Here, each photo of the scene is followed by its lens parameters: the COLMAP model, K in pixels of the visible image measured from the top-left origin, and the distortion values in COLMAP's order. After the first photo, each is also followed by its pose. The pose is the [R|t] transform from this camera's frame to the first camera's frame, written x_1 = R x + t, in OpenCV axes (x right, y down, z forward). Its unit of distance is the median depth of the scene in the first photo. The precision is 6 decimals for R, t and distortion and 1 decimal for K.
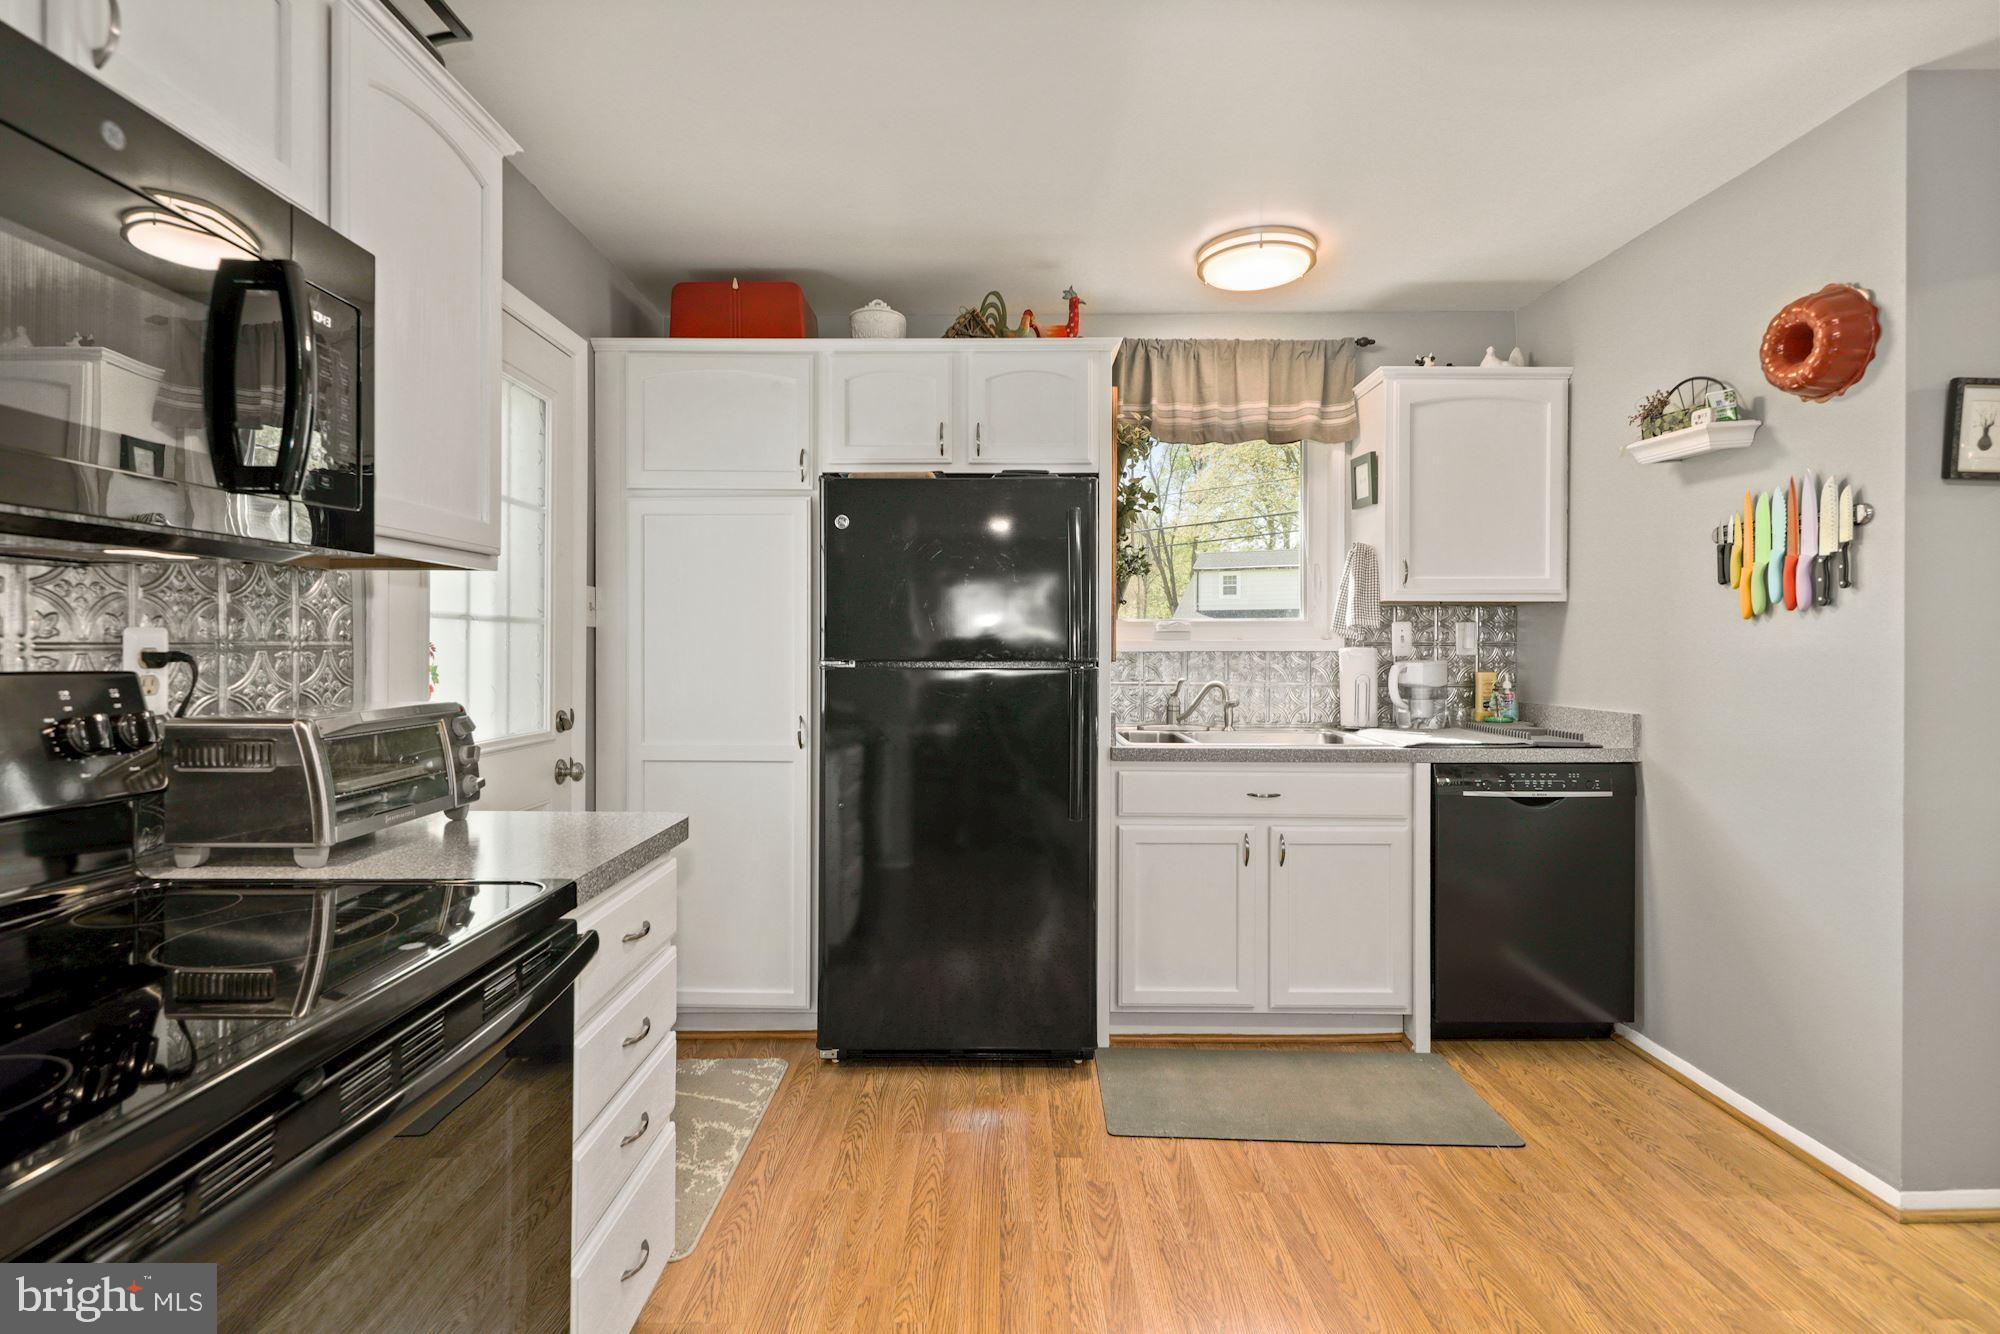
lens RADIAL K [[937.1, 0, 998.3], [0, 937.1, 644.4], [0, 0, 1]] dist [0.019708, -0.007037]
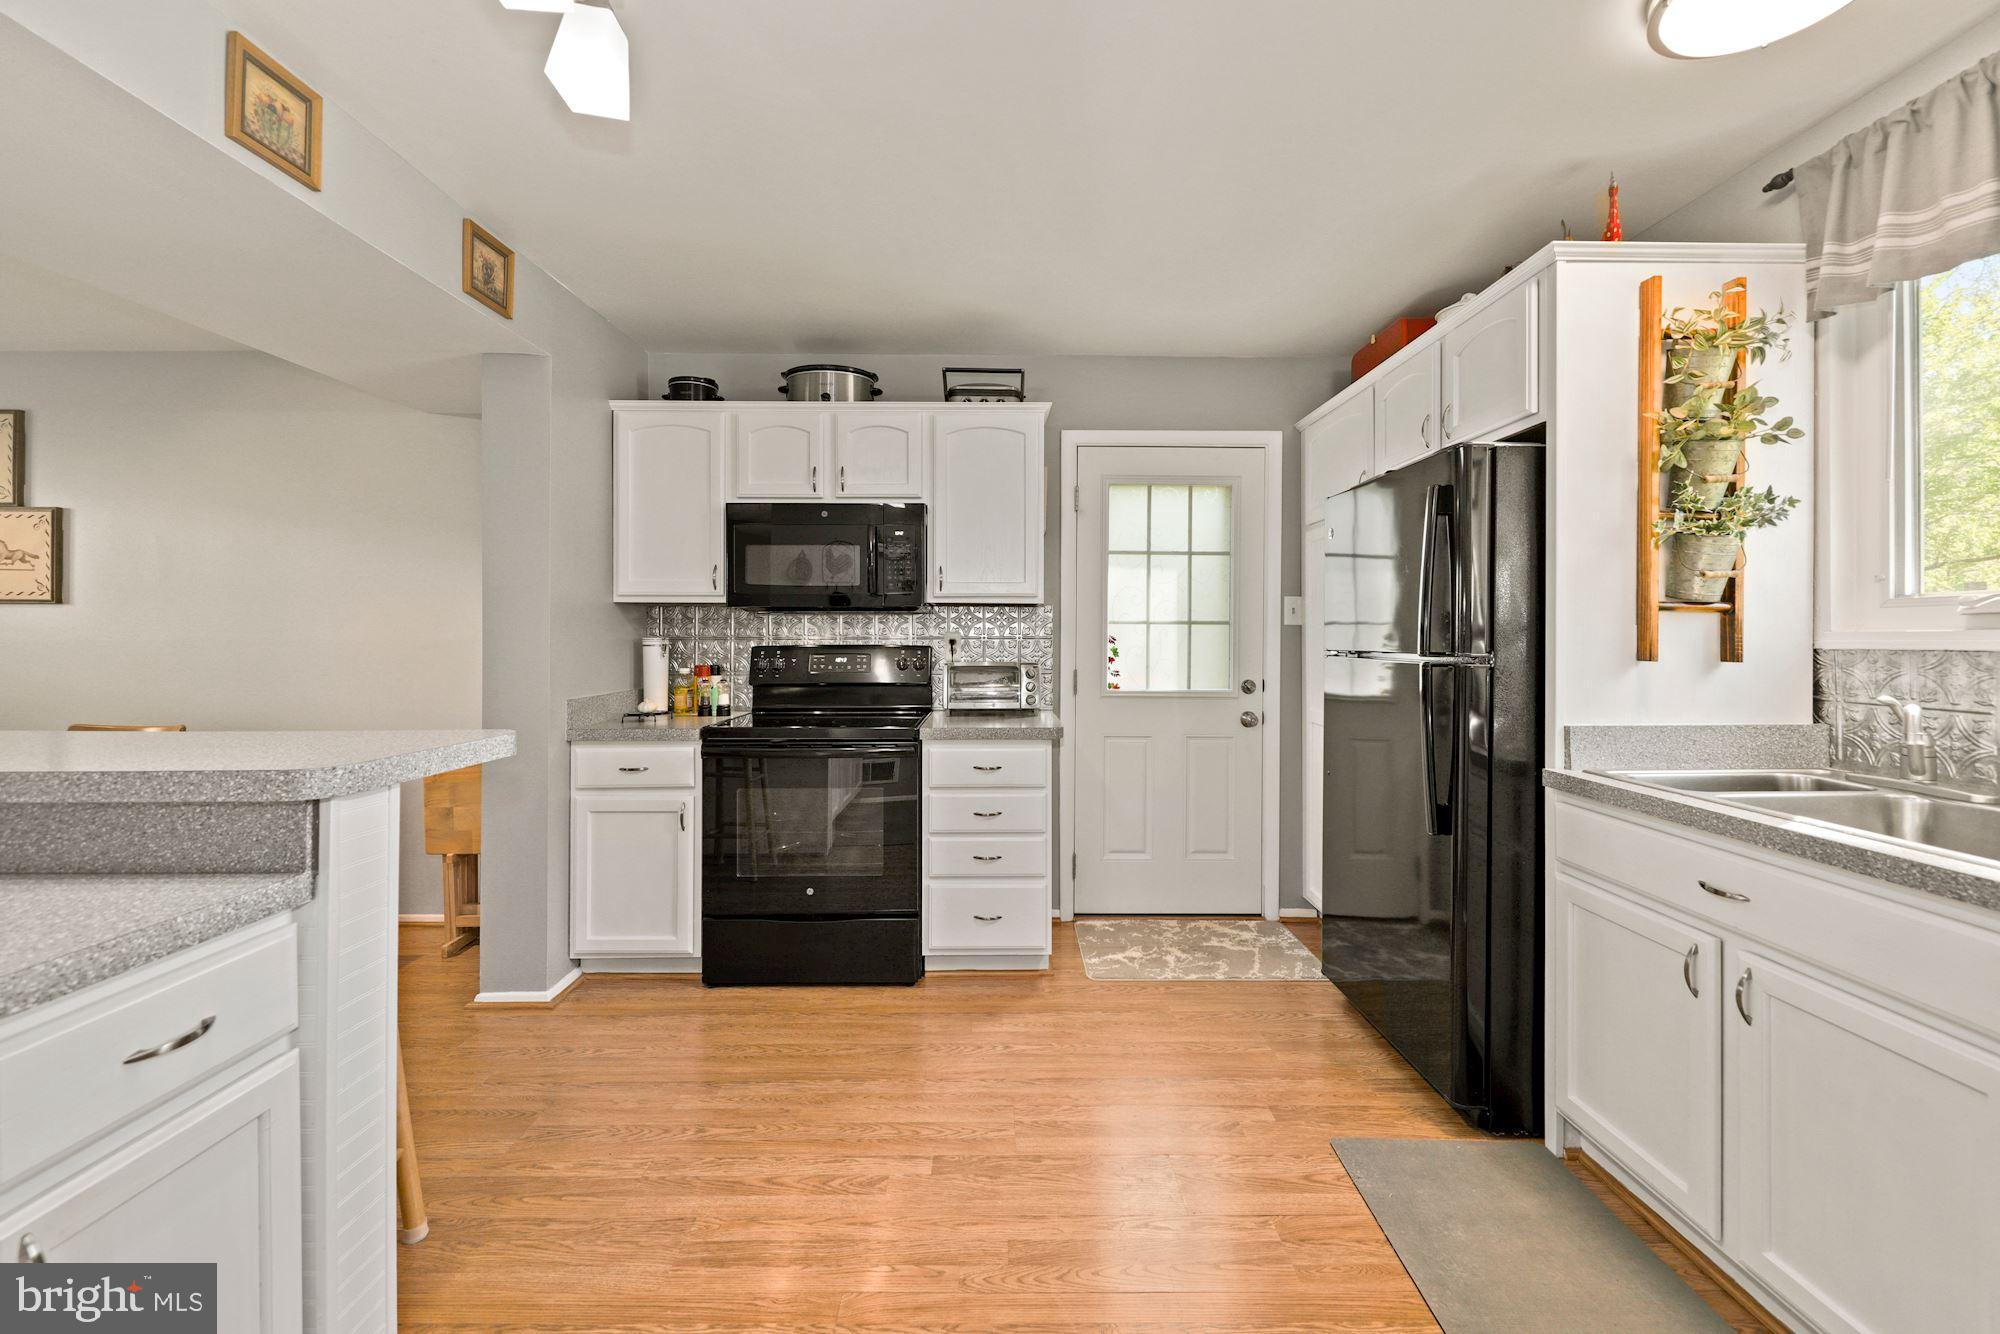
lens RADIAL K [[796.7, 0, 999.6], [0, 796.7, 631.2], [0, 0, 1]] dist [0.000168, 0.000013]
pose [[0.007647, -0.007691, -0.999941, 0.744602], [-0.002987, 0.999966, -0.007714, 0.001434], [0.999966, 0.003046, 0.007623, 0.512430]]
